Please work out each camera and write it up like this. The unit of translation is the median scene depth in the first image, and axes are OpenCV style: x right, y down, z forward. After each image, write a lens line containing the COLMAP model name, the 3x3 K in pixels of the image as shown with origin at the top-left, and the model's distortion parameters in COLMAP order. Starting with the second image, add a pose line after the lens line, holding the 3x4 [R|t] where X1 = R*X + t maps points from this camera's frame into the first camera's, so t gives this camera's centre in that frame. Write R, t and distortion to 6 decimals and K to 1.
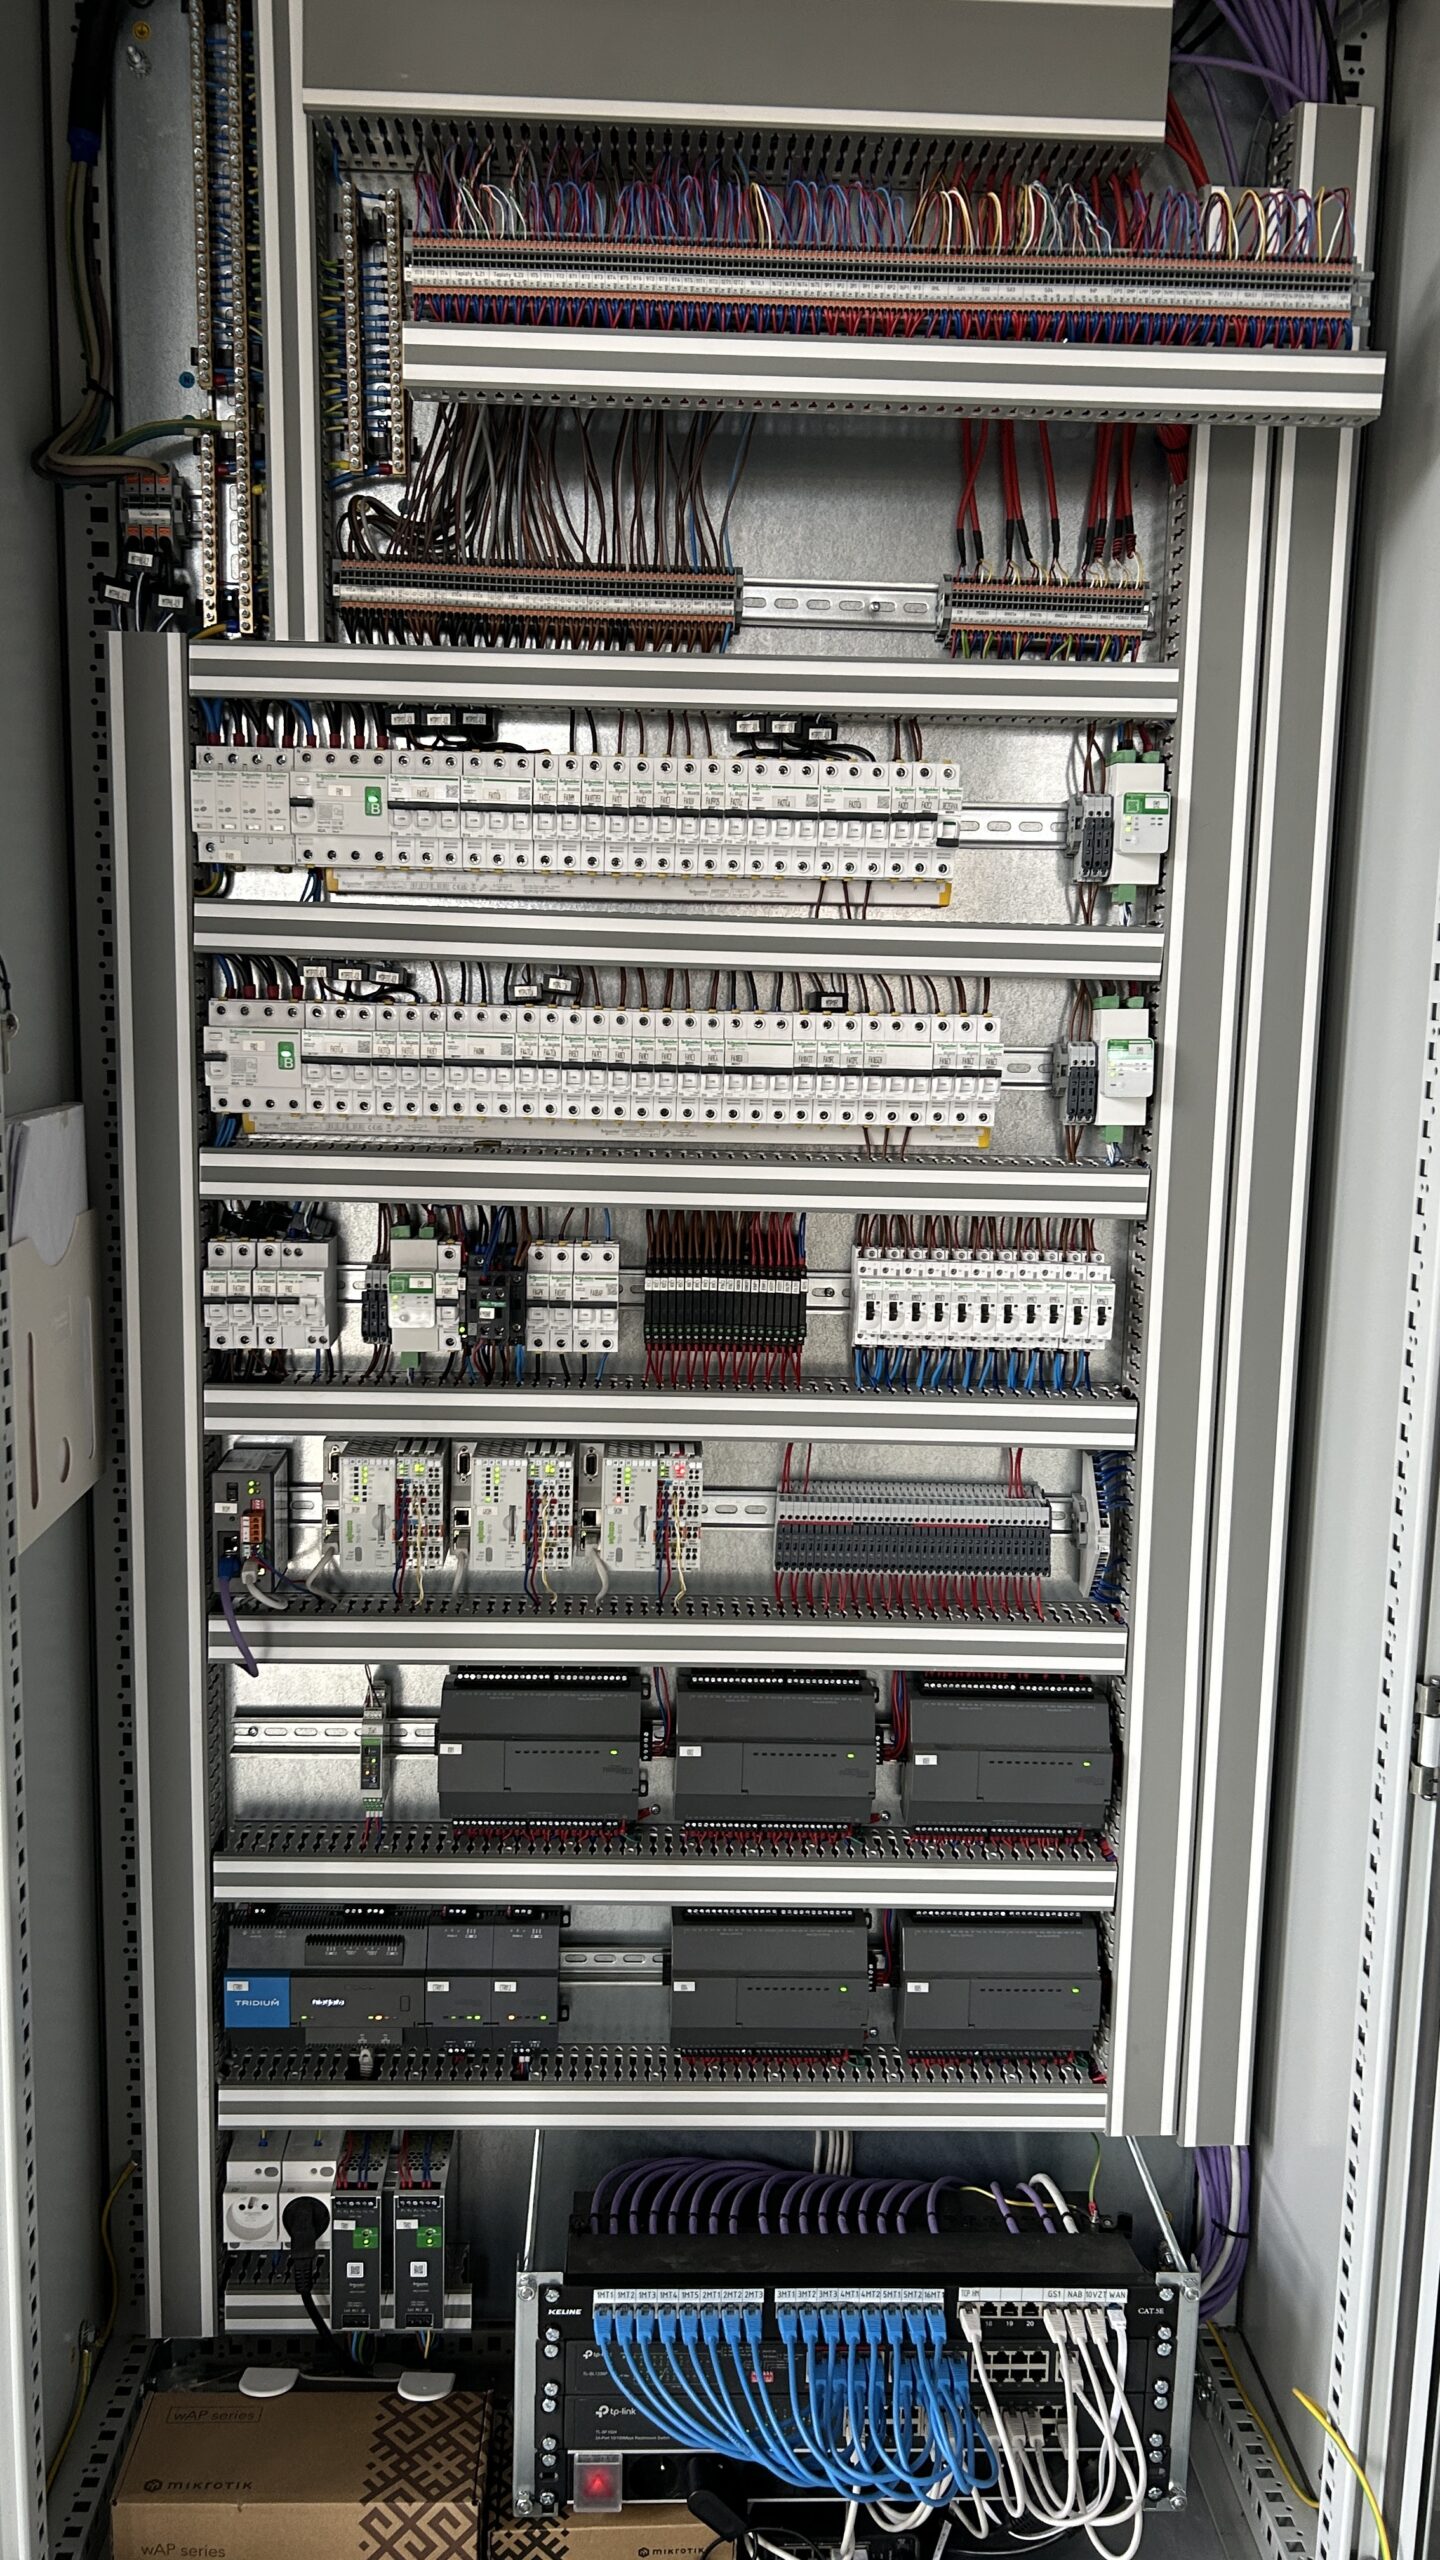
lens RADIAL K [[2075.9, 0, 716.9], [0, 2075.9, 1267.1], [0, 0, 1]] dist [-0.003301, 0.000569]
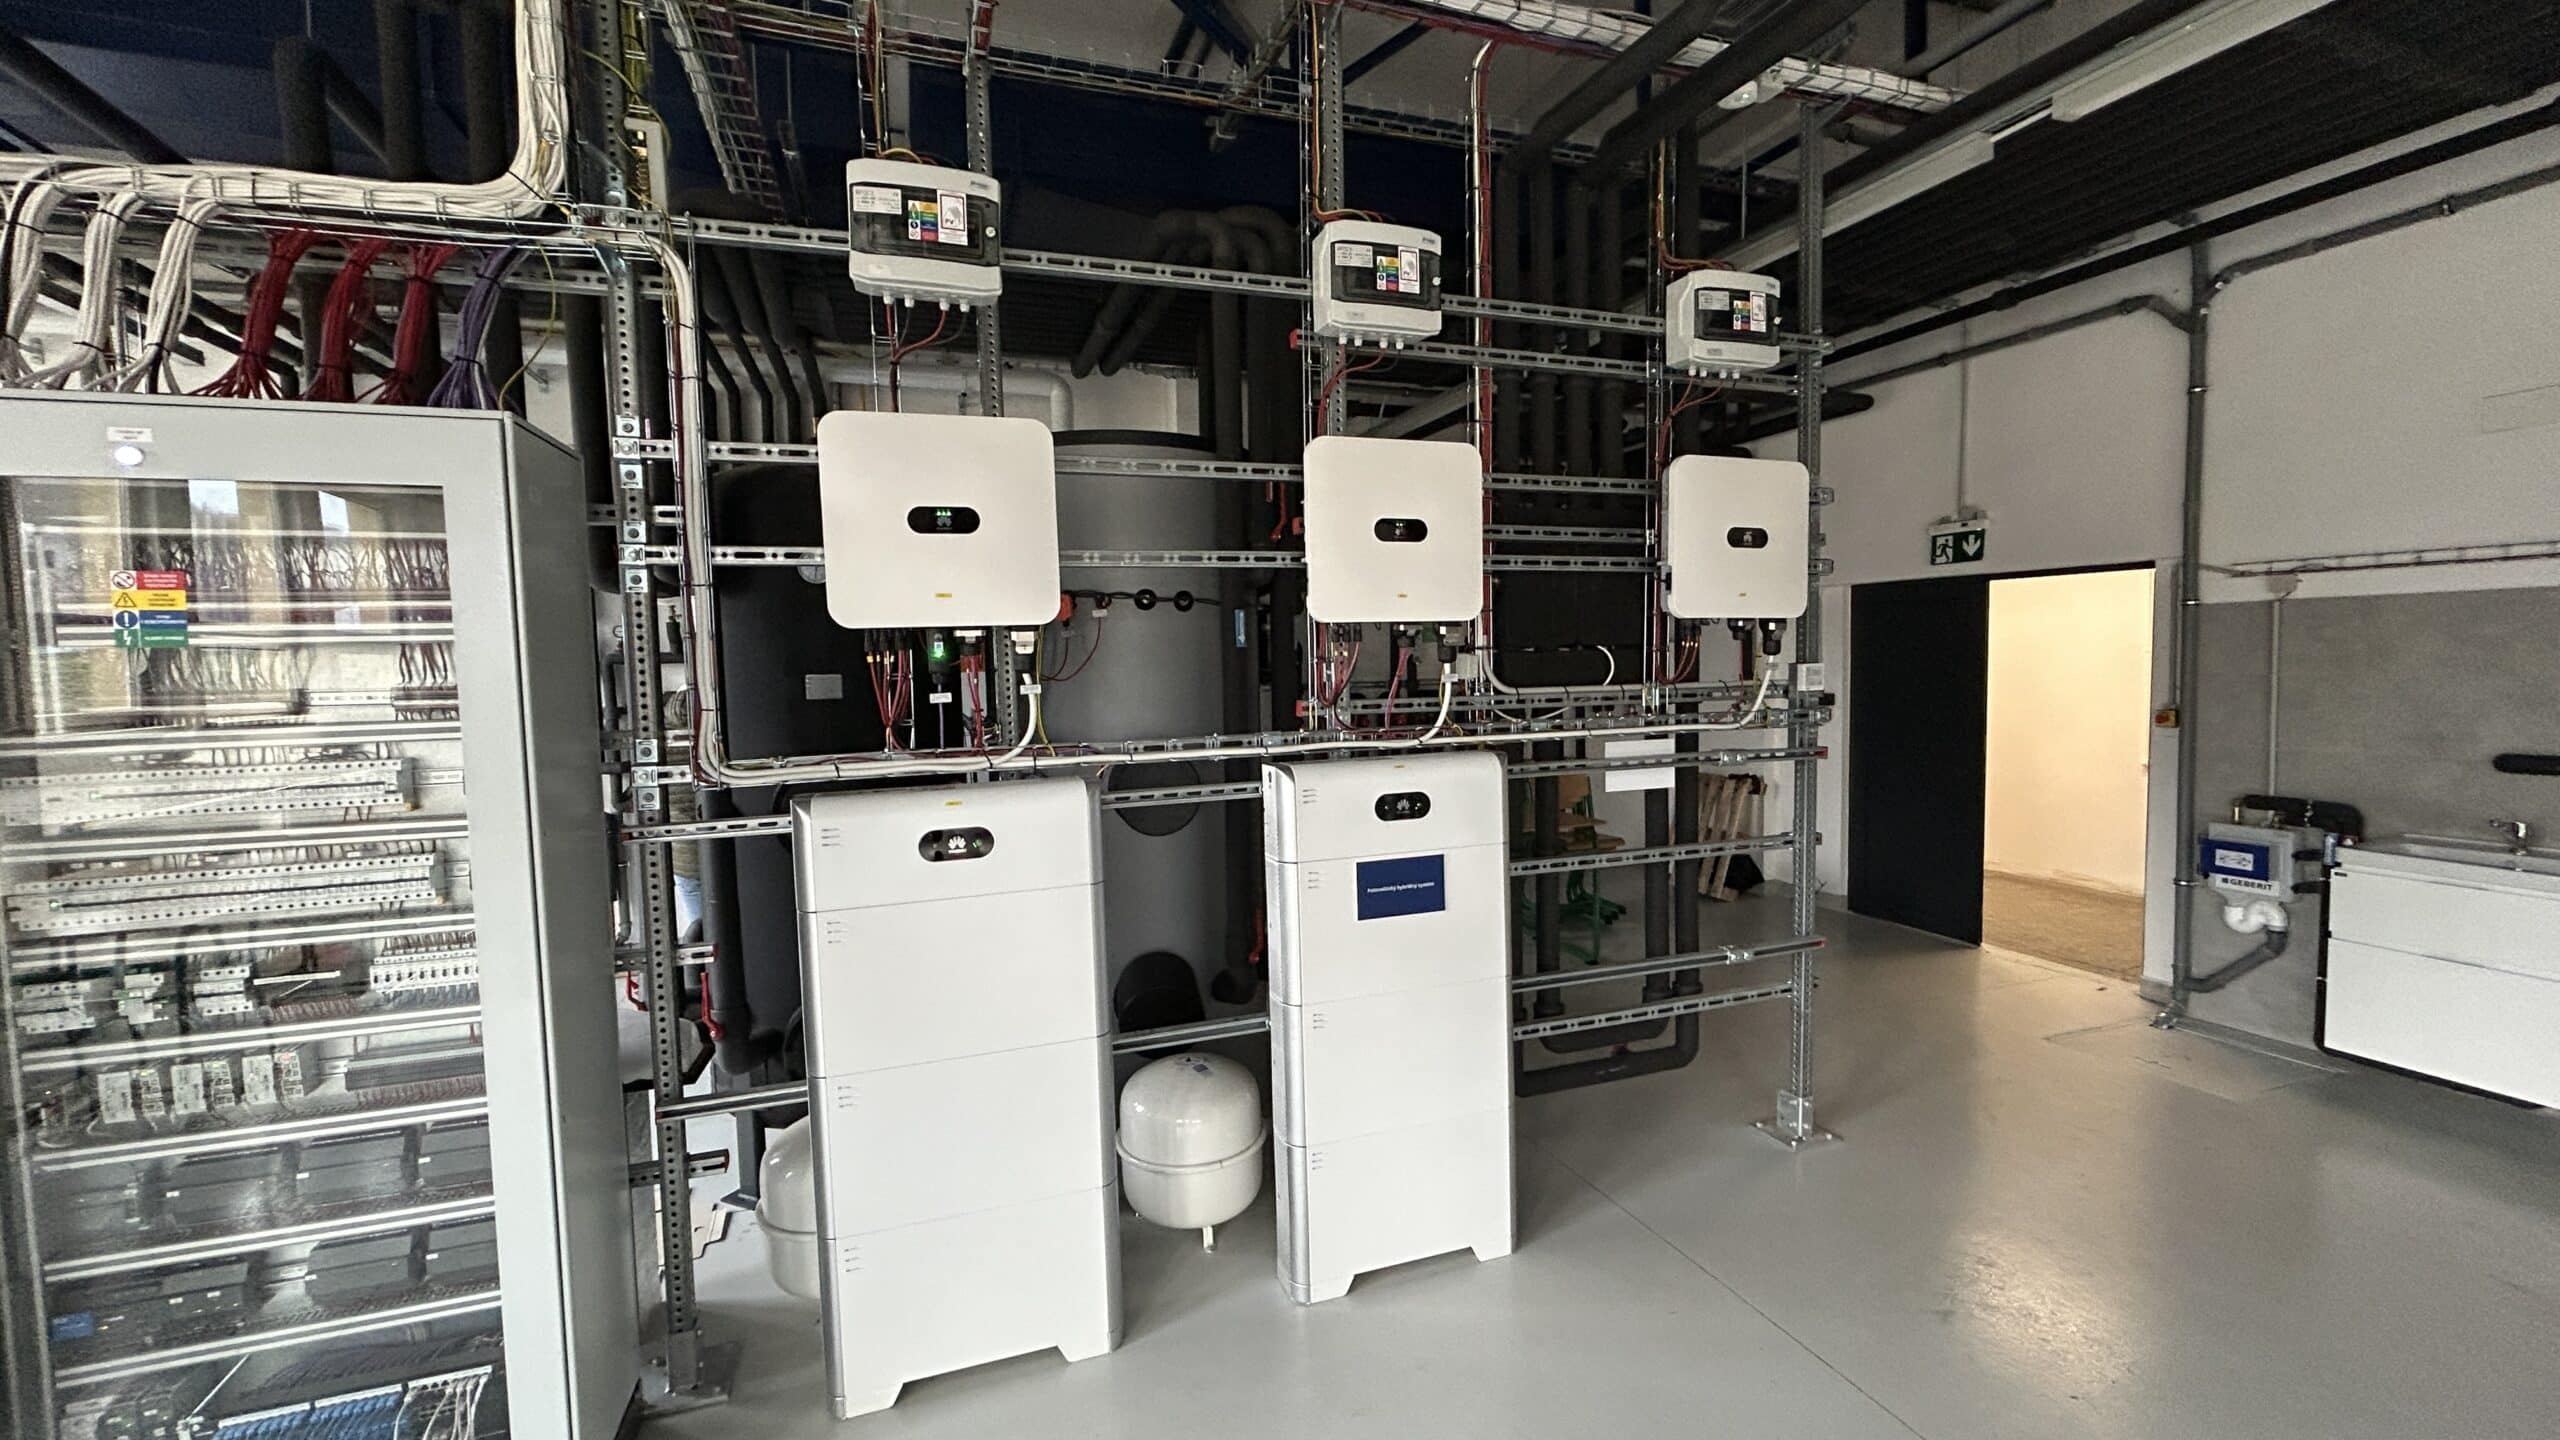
lens RADIAL K [[1033.6, 0, 1278.2], [0, 1033.6, 739.8], [0, 0, 1]] dist [-0.002854, -0.000249]
pose [[0.950134, -0.062043, 0.305609, 0.724727], [0.090734, 0.992610, -0.080576, -0.066005], [-0.298351, 0.104287, 0.948742, -0.510158]]
